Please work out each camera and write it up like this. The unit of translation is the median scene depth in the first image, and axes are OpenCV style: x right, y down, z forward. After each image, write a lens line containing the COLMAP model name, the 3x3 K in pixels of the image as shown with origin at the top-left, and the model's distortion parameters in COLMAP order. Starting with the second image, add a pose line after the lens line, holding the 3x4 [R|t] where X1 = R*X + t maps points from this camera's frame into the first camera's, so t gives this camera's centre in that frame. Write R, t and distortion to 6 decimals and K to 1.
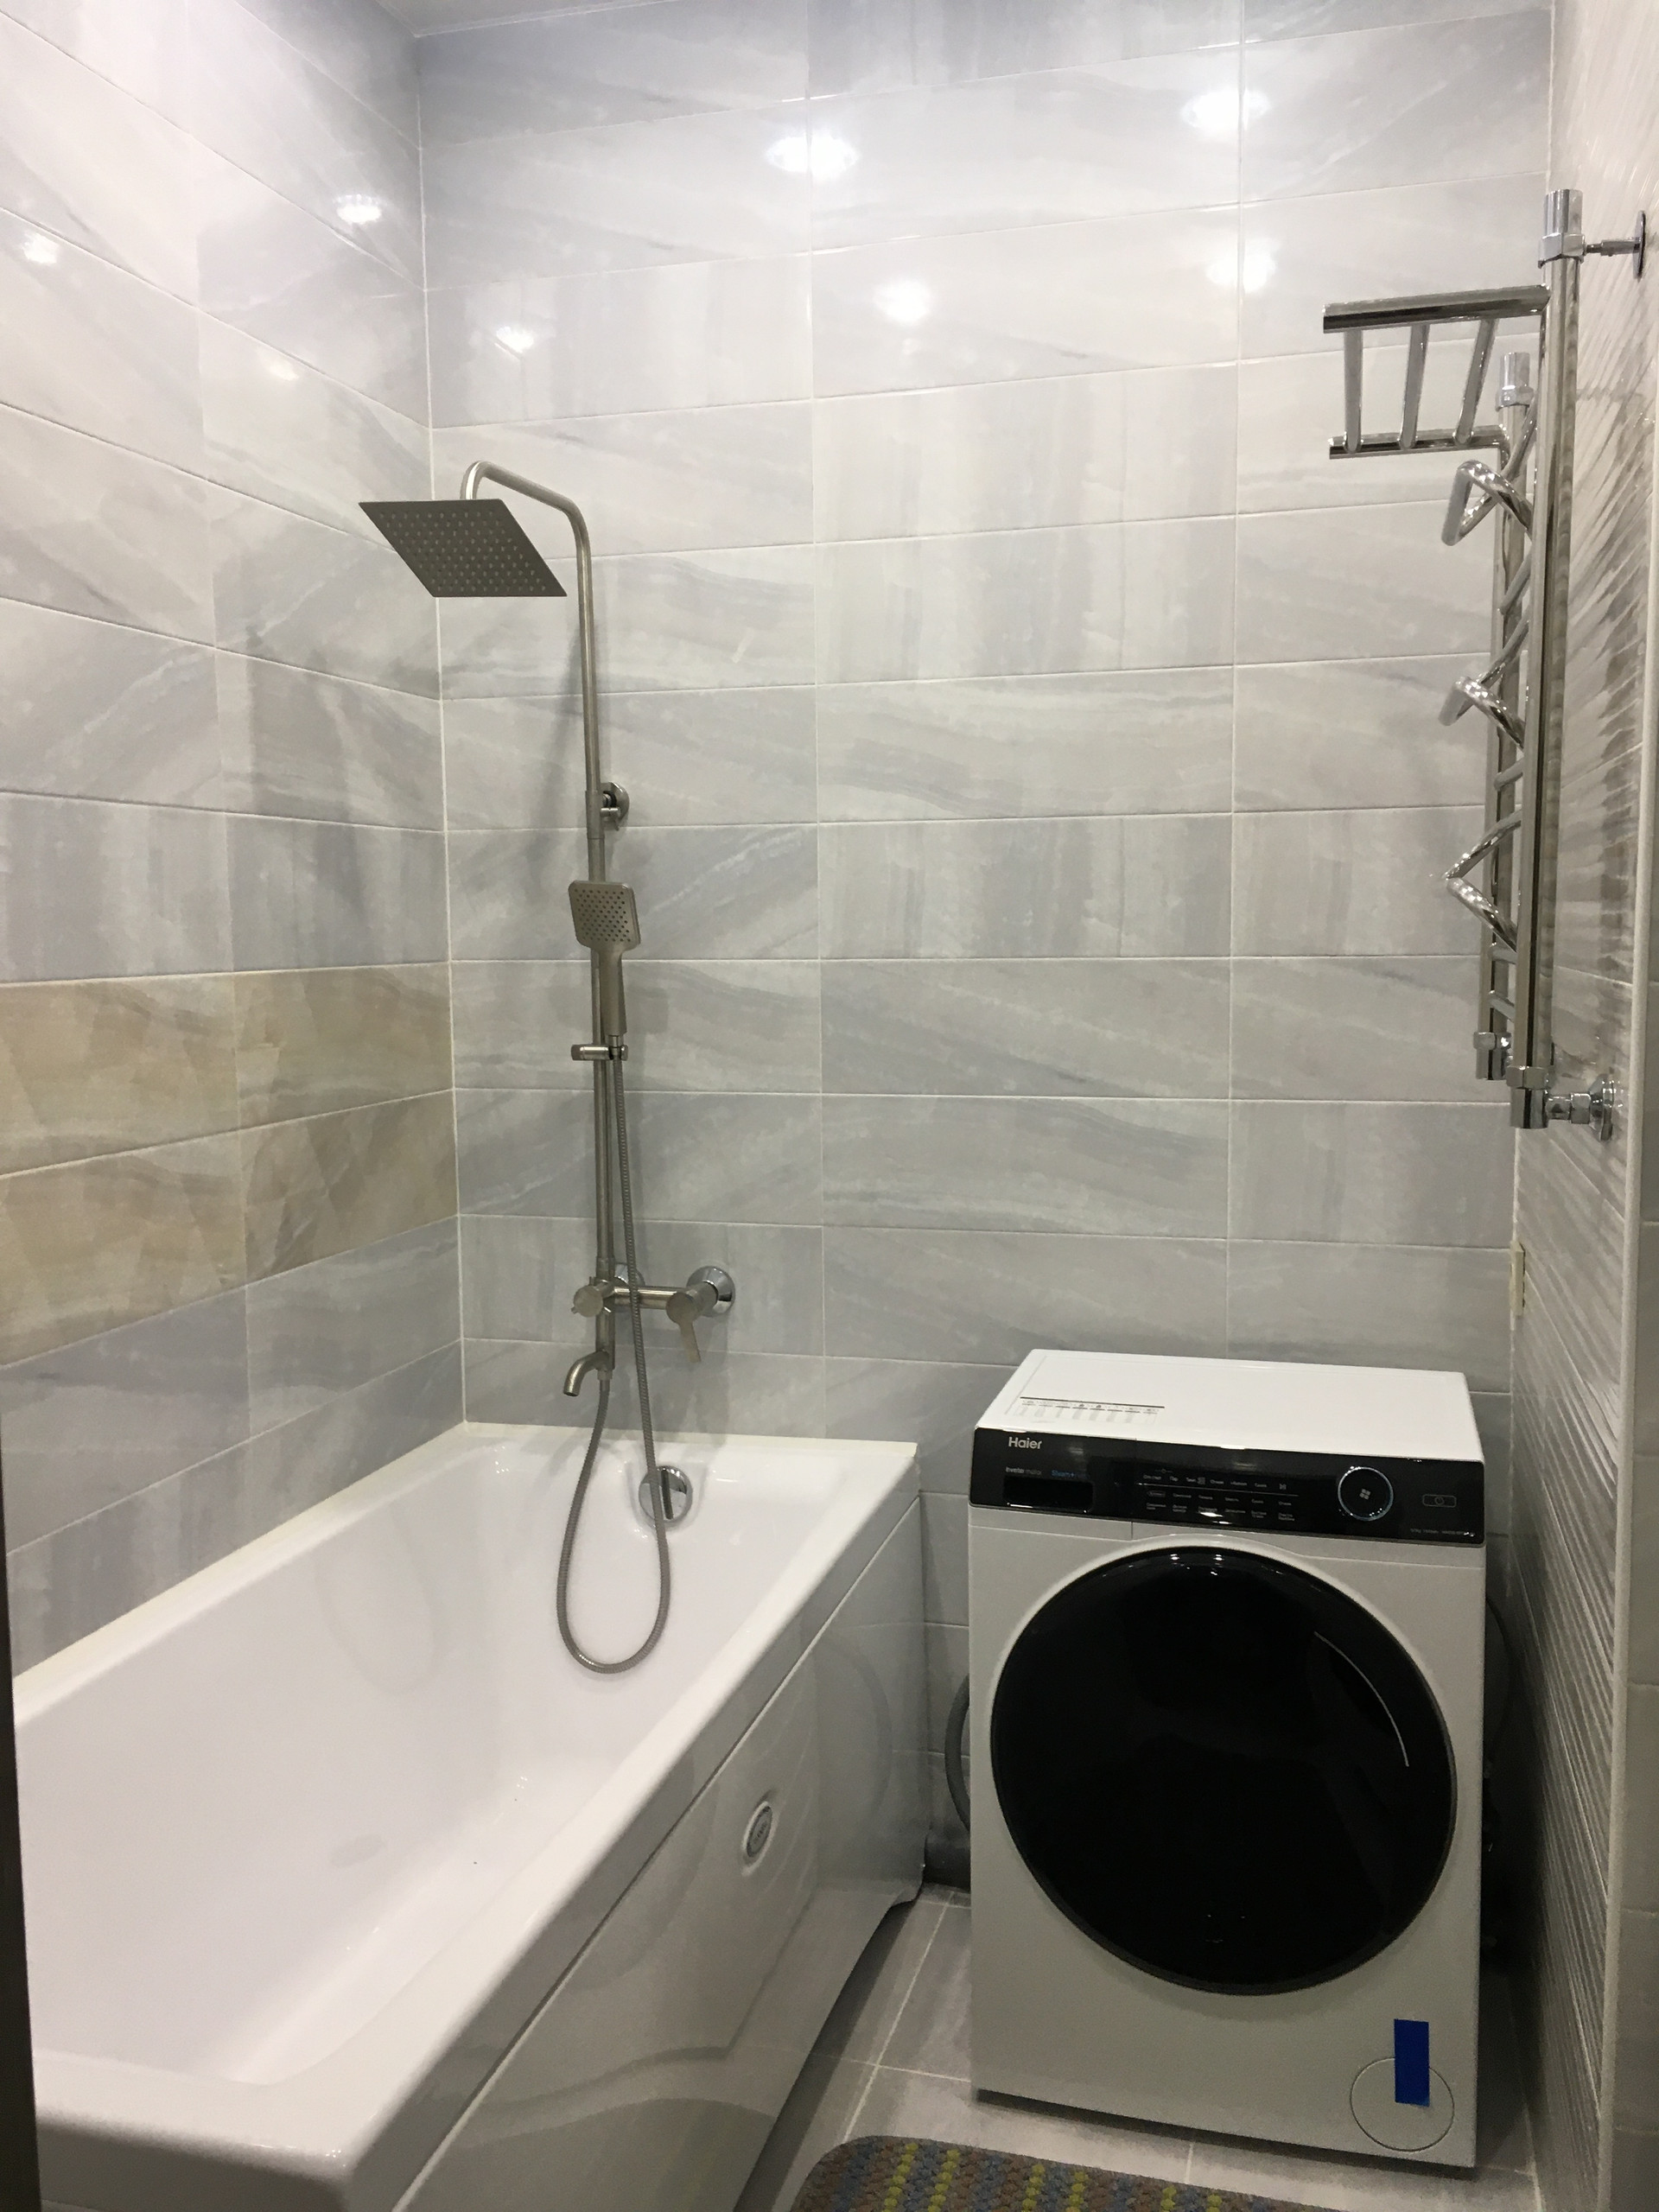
lens RADIAL K [[1843.8, 0, 829.5], [0, 1843.8, 1106.0], [0, 0, 1]] dist [0.056503, -0.080915]
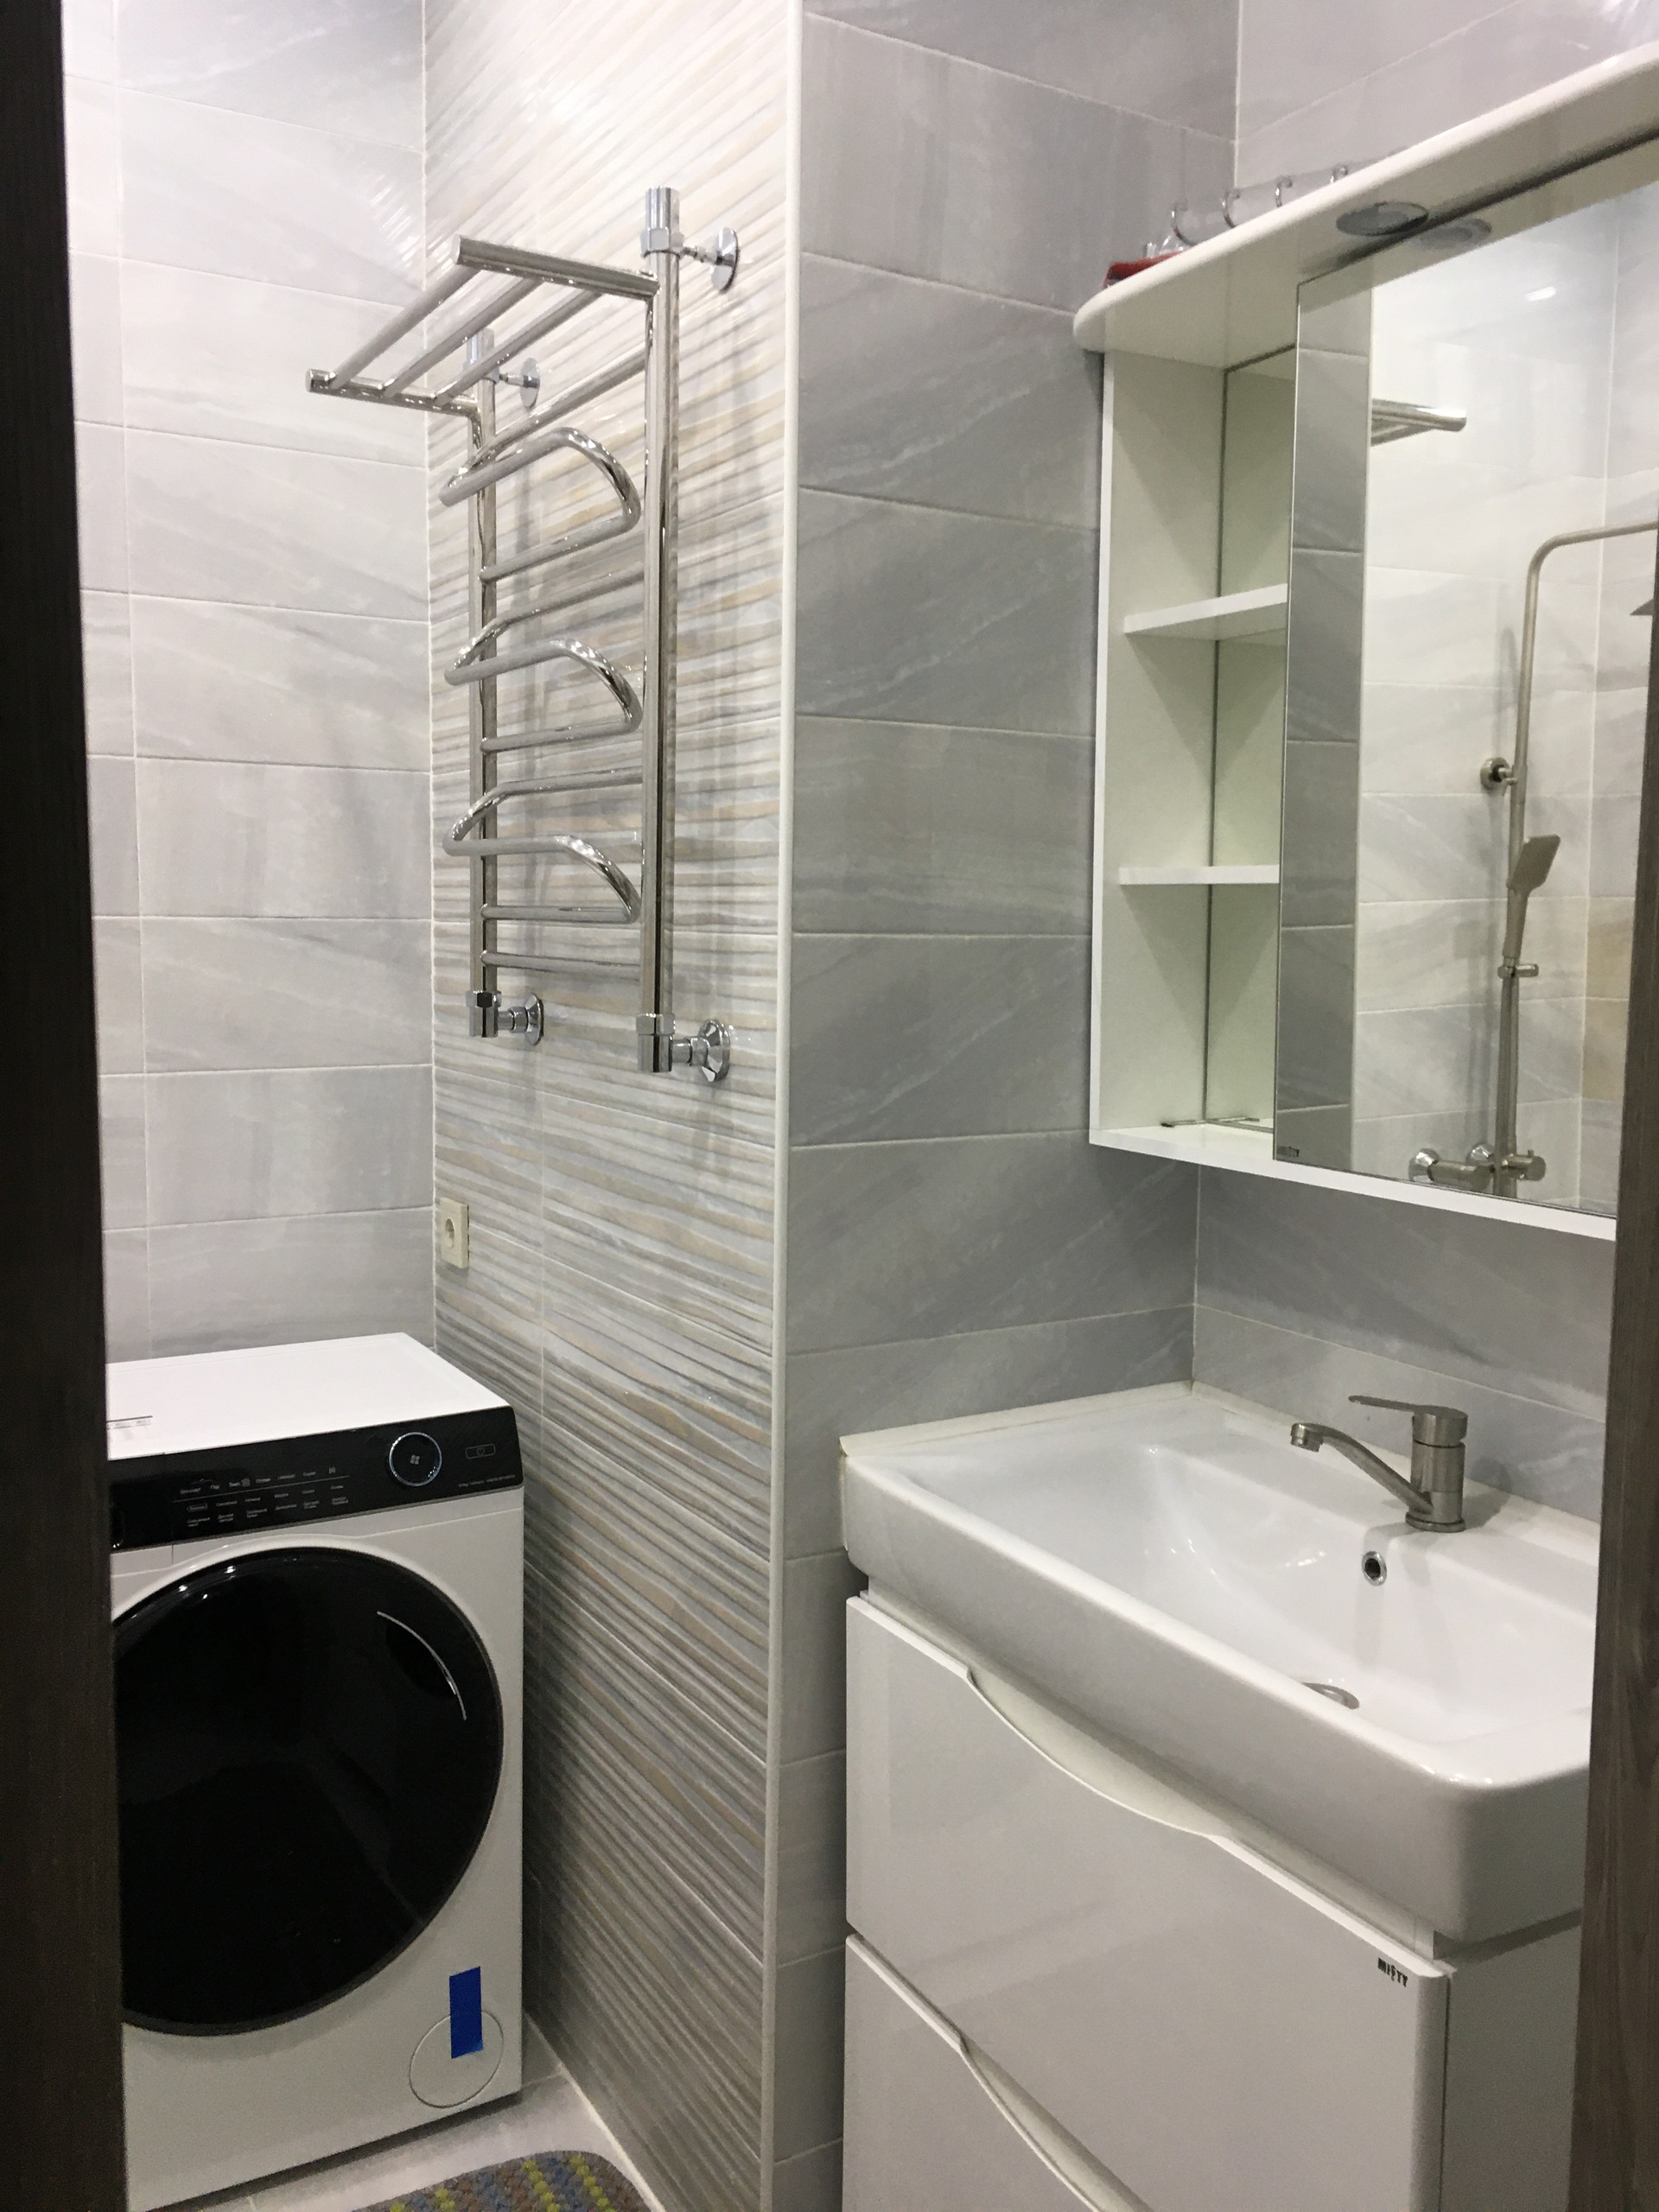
lens RADIAL K [[1850.4, 0, 829.5], [0, 1850.4, 1106.0], [0, 0, 1]] dist [0.040380, -0.058173]
pose [[0.697392, -0.056072, 0.714493, -0.244087], [0.052247, 0.998260, 0.027346, 0.006034], [-0.714783, 0.018259, 0.699108, 0.145063]]
